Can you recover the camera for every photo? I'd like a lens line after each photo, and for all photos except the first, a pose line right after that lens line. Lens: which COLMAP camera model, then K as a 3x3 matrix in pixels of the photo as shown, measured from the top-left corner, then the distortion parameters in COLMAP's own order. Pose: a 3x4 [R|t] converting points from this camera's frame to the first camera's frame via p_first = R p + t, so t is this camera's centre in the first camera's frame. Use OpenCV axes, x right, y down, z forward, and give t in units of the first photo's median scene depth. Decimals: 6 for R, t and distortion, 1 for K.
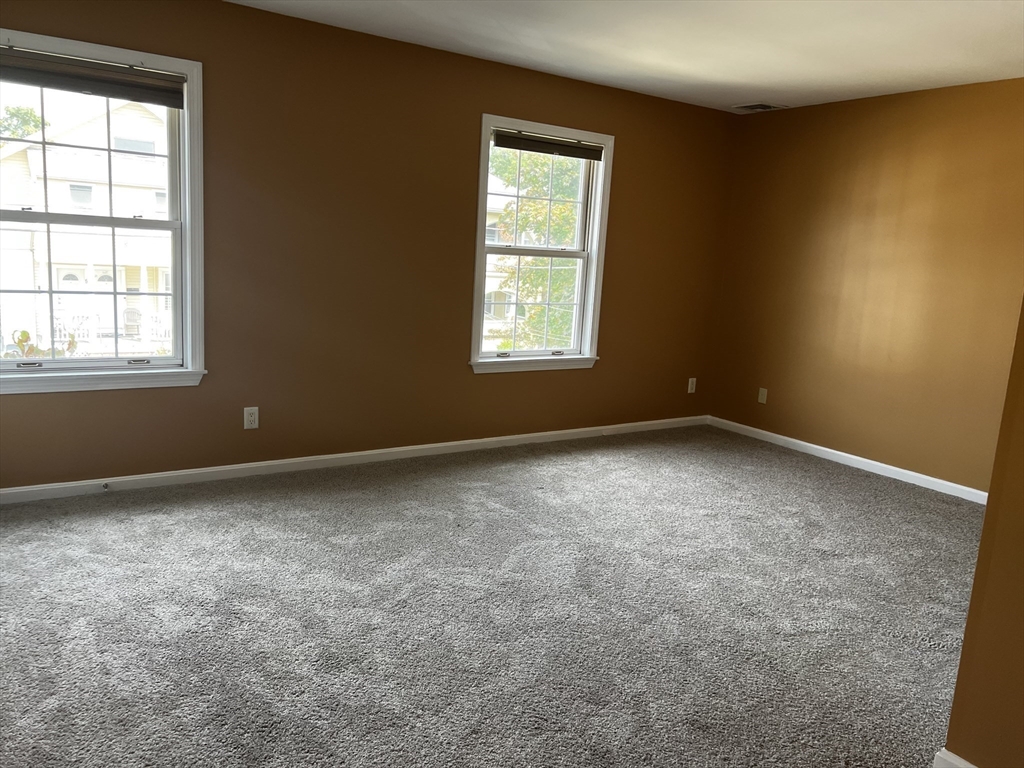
lens RADIAL K [[761.1, 0, 516.6], [0, 761.1, 382.7], [0, 0, 1]] dist [0.040538, -0.044551]
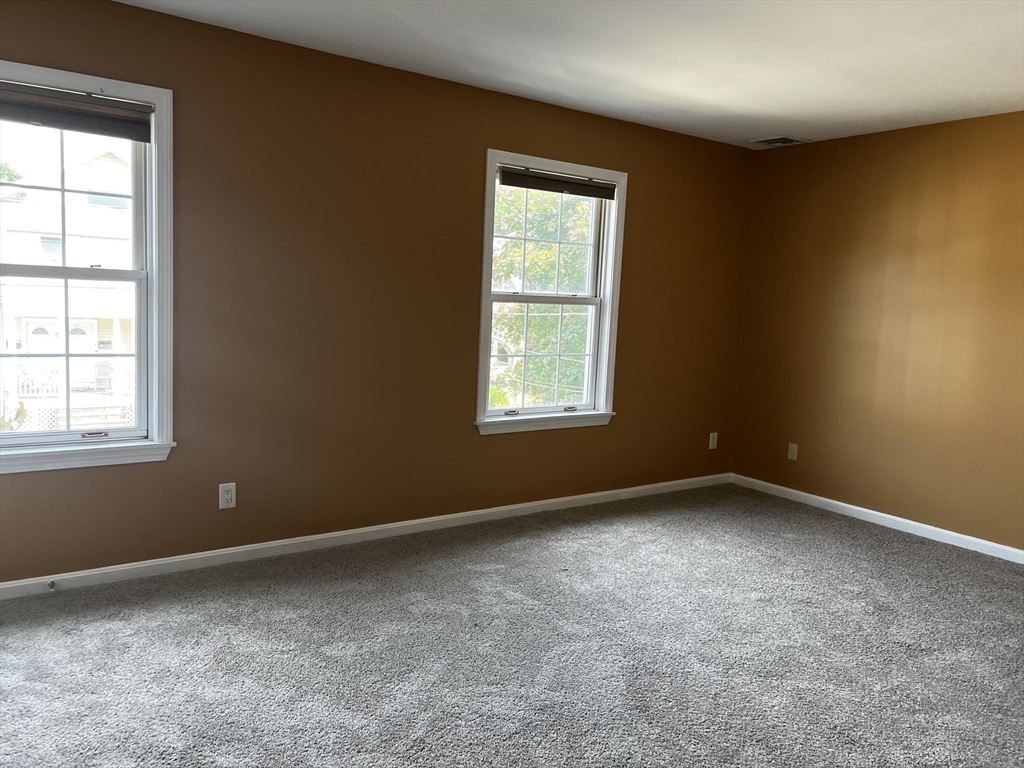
lens RADIAL K [[761.1, 0, 510.9], [0, 761.1, 381.3], [0, 0, 1]] dist [0.040538, -0.044551]
pose [[0.999618, -0.017028, 0.021787, -0.045936], [0.018314, 0.998014, -0.060269, -0.025263], [-0.020717, 0.060645, 0.997944, 0.129266]]
